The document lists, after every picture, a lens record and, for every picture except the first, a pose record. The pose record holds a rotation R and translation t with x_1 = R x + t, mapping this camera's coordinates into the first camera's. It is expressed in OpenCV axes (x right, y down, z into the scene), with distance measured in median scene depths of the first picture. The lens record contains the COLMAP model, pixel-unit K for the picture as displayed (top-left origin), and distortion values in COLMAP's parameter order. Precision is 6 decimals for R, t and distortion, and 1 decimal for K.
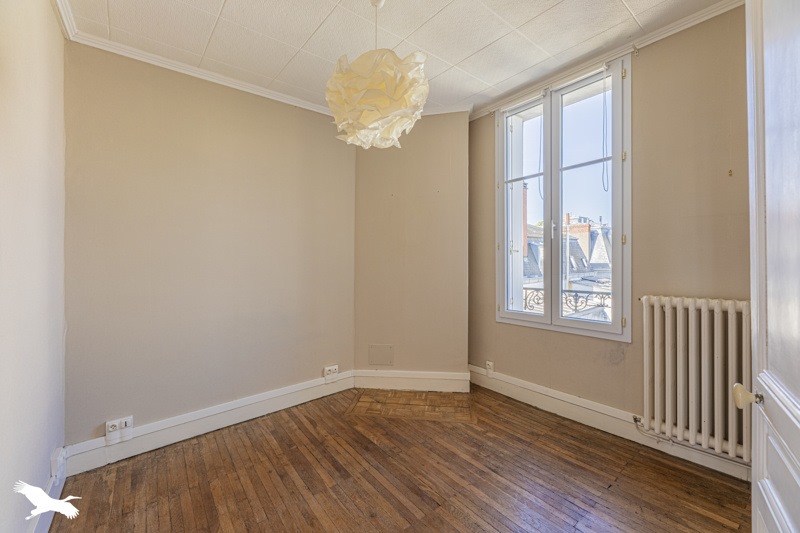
lens RADIAL K [[336.4, 0, 383.0], [0, 336.4, 264.3], [0, 0, 1]] dist [-0.000148, -0.000175]
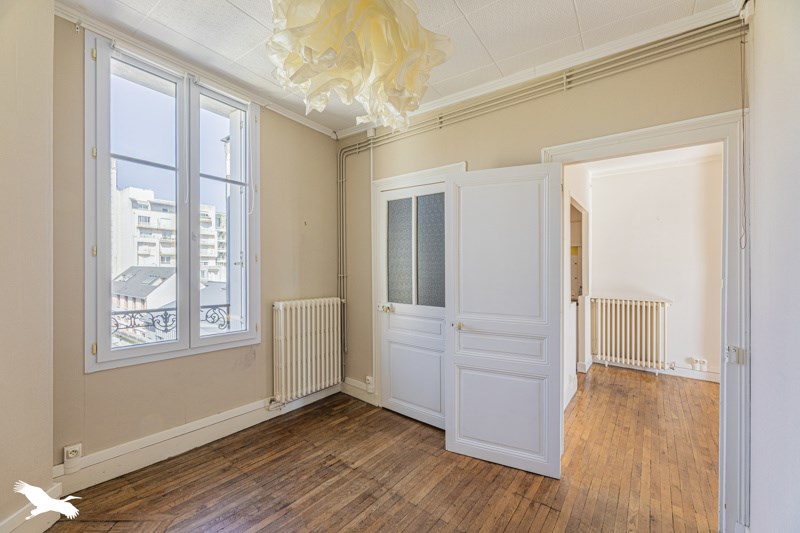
lens RADIAL K [[324.9, 0, 400.4], [0, 324.9, 276.3], [0, 0, 1]] dist [-0.000015, -0.000006]
pose [[-0.291445, 0.003118, 0.956582, -0.491058], [0.000299, 0.999995, -0.003168, -0.004392], [-0.956588, -0.000637, -0.291445, 0.777844]]
